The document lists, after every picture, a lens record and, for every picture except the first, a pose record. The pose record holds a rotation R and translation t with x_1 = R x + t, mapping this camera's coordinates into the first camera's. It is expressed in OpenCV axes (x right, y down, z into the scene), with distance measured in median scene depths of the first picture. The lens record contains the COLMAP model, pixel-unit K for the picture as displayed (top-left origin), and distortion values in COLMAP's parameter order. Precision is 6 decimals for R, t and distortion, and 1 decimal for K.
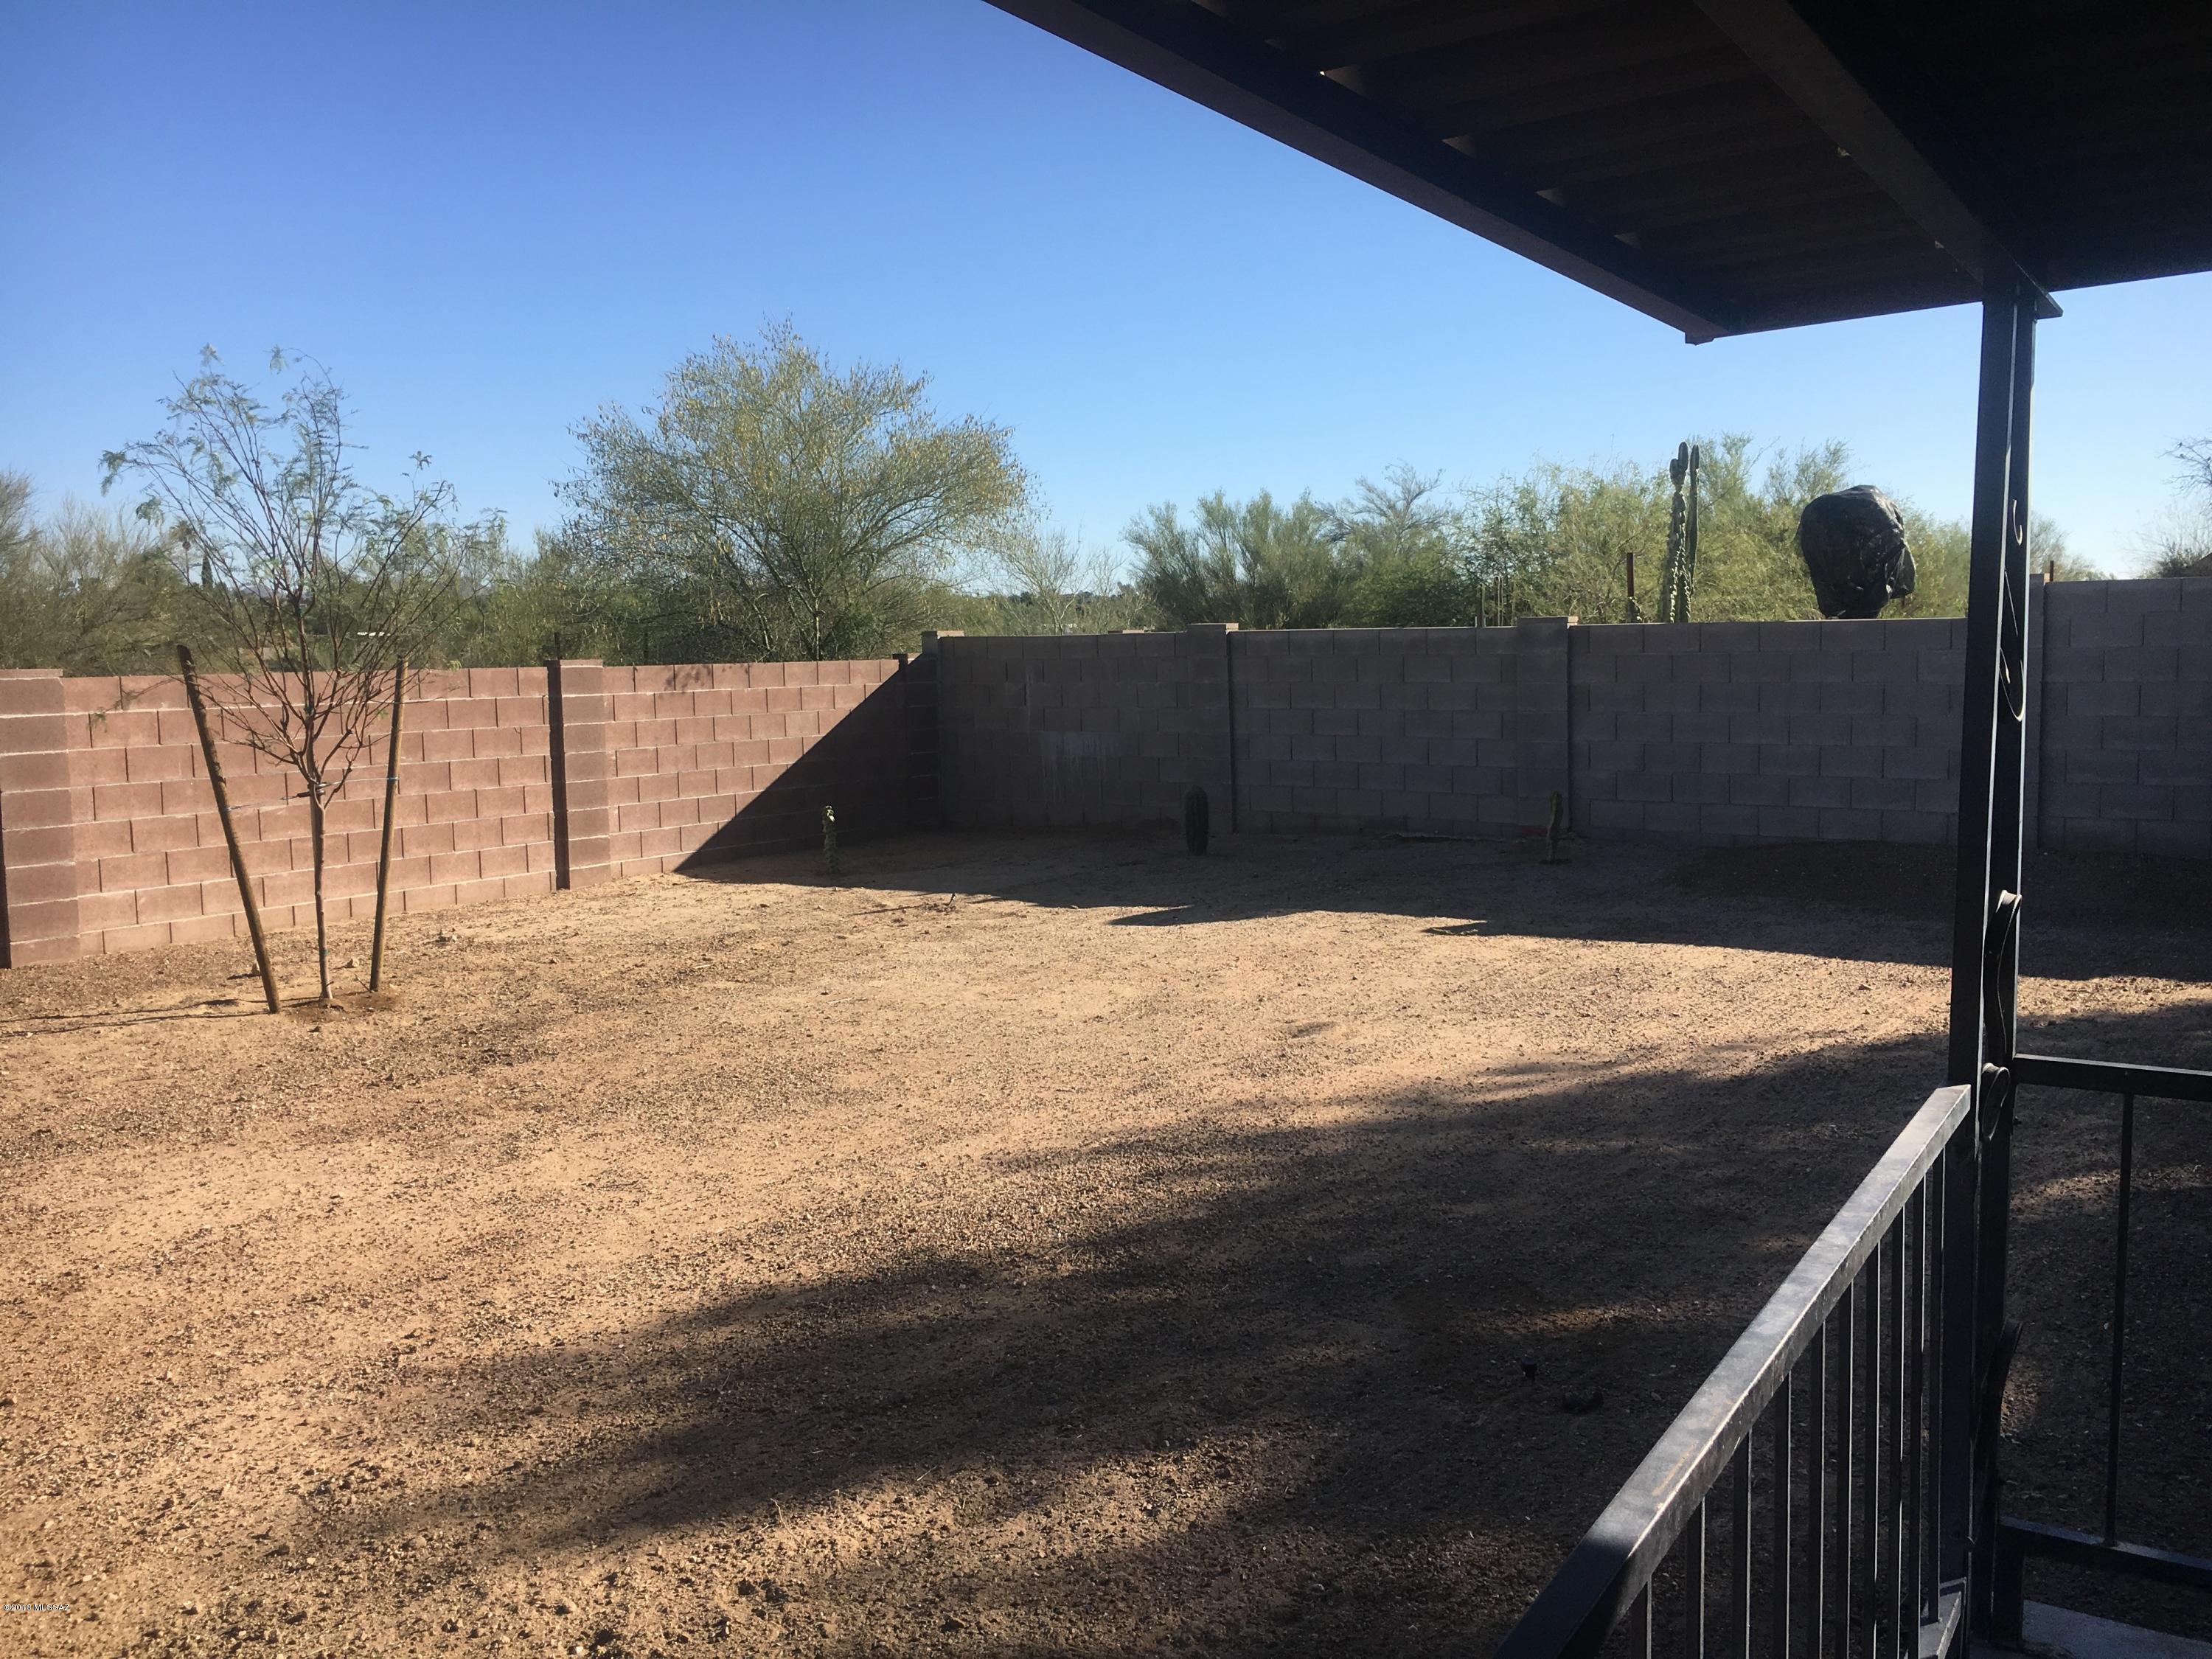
lens RADIAL K [[1876.6, 0, 1103.3], [0, 1876.6, 828.6], [0, 0, 1]] dist [0.069332, -0.091085]
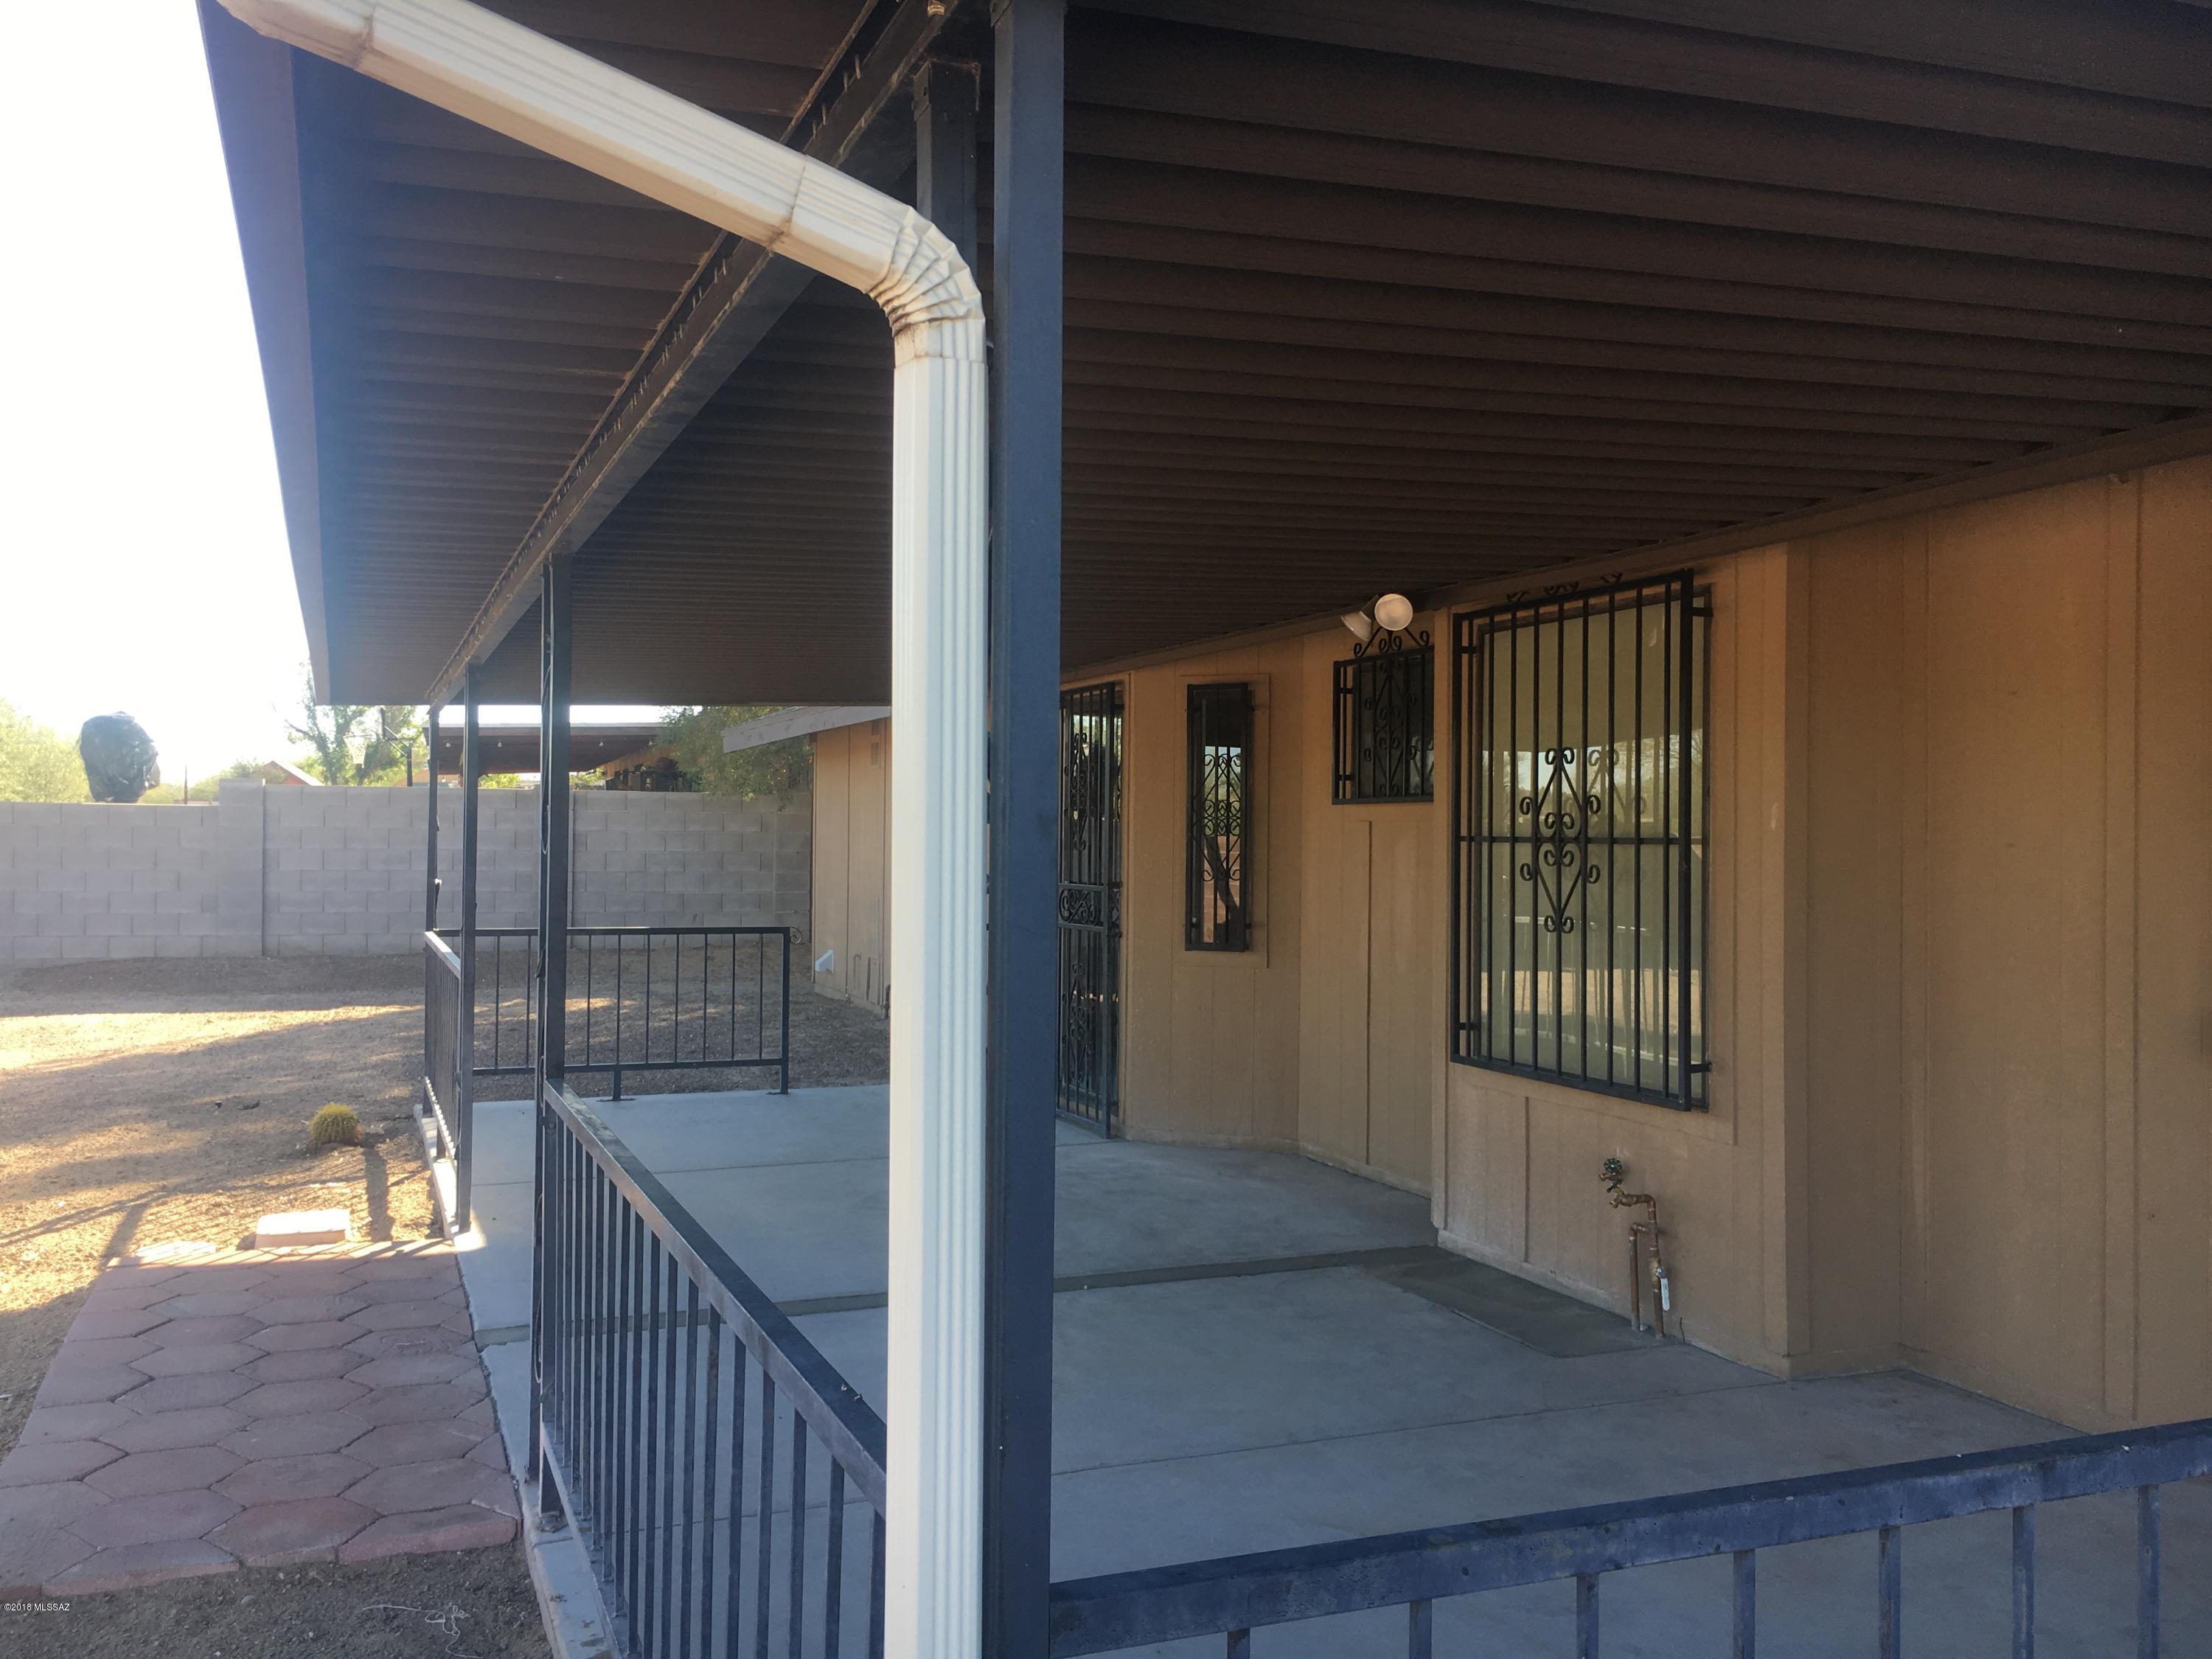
lens RADIAL K [[1876.6, 0, 1092.0], [0, 1876.6, 829.9], [0, 0, 1]] dist [0.069332, -0.091085]
pose [[0.590696, 0.022922, 0.806569, -0.335346], [0.059695, 0.995616, -0.072012, 0.056577], [-0.804683, 0.090685, 0.586737, -0.430323]]
